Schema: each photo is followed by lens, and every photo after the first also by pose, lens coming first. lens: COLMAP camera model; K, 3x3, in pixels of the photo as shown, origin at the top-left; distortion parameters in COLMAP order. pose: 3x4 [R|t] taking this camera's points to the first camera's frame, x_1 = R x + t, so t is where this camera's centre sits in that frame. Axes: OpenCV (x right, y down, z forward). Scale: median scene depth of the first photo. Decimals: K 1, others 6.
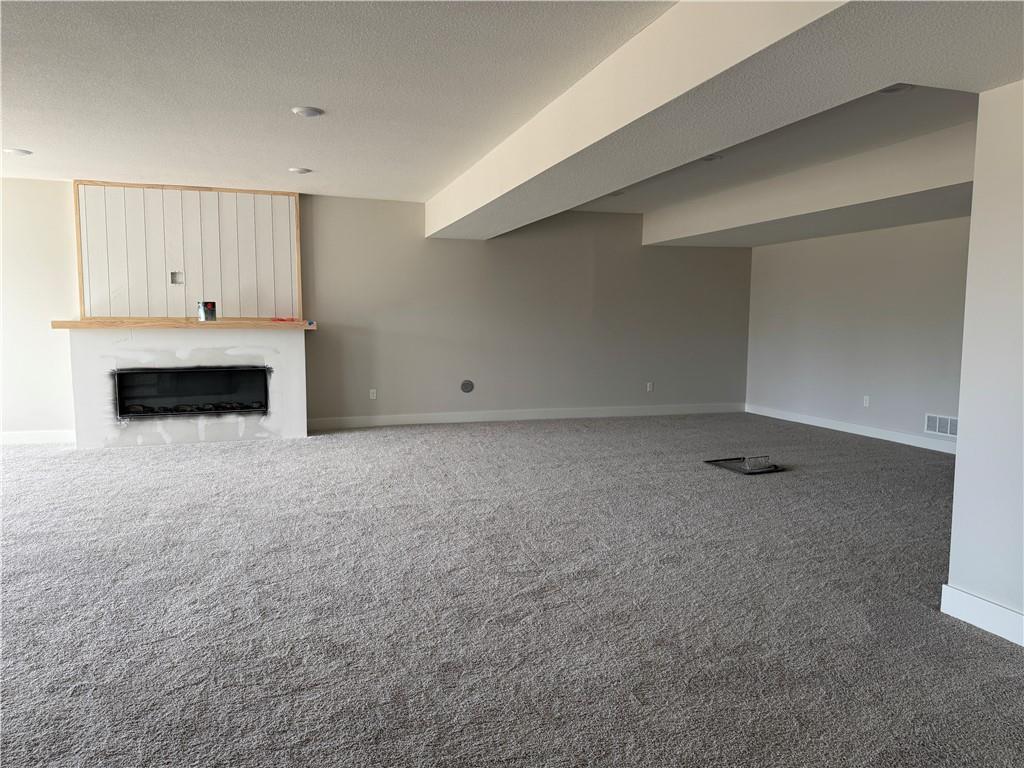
lens RADIAL K [[720.6, 0, 512.8], [0, 720.6, 380.9], [0, 0, 1]] dist [0.048258, -0.059412]
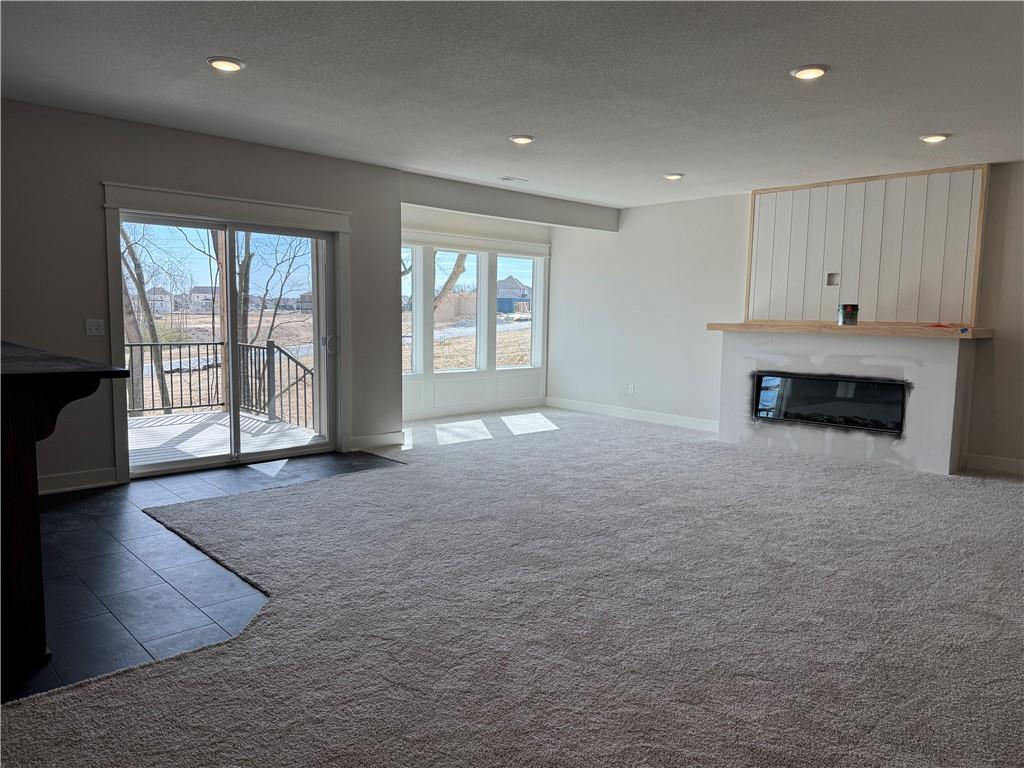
lens RADIAL K [[713.8, 0, 511.7], [0, 713.8, 387.1], [0, 0, 1]] dist [0.103069, -0.127917]
pose [[0.429330, 0.097212, -0.897901, 0.371600], [-0.094824, 0.993547, 0.062228, -0.038281], [0.898156, 0.058427, 0.435778, 0.389700]]
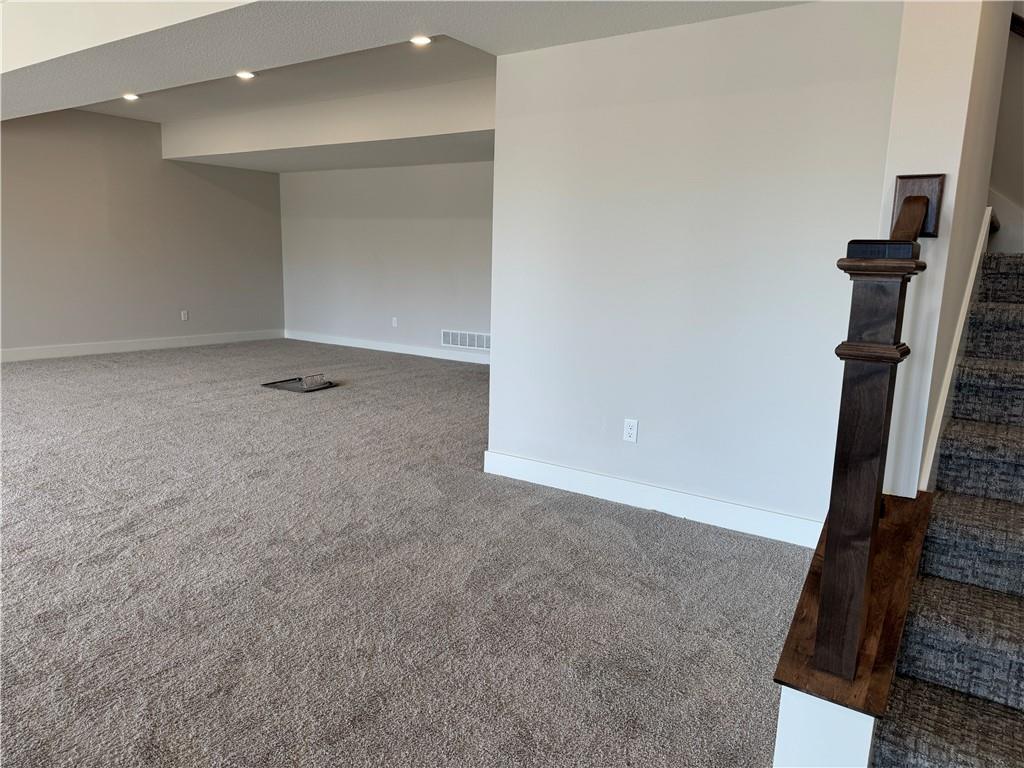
lens RADIAL K [[720.6, 0, 512.8], [0, 720.6, 380.9], [0, 0, 1]] dist [0.048258, -0.059412]
pose [[0.797022, -0.089355, 0.597303, -0.086804], [0.034880, 0.994154, 0.102180, 0.021064], [-0.602942, -0.060606, 0.795480, -0.024923]]
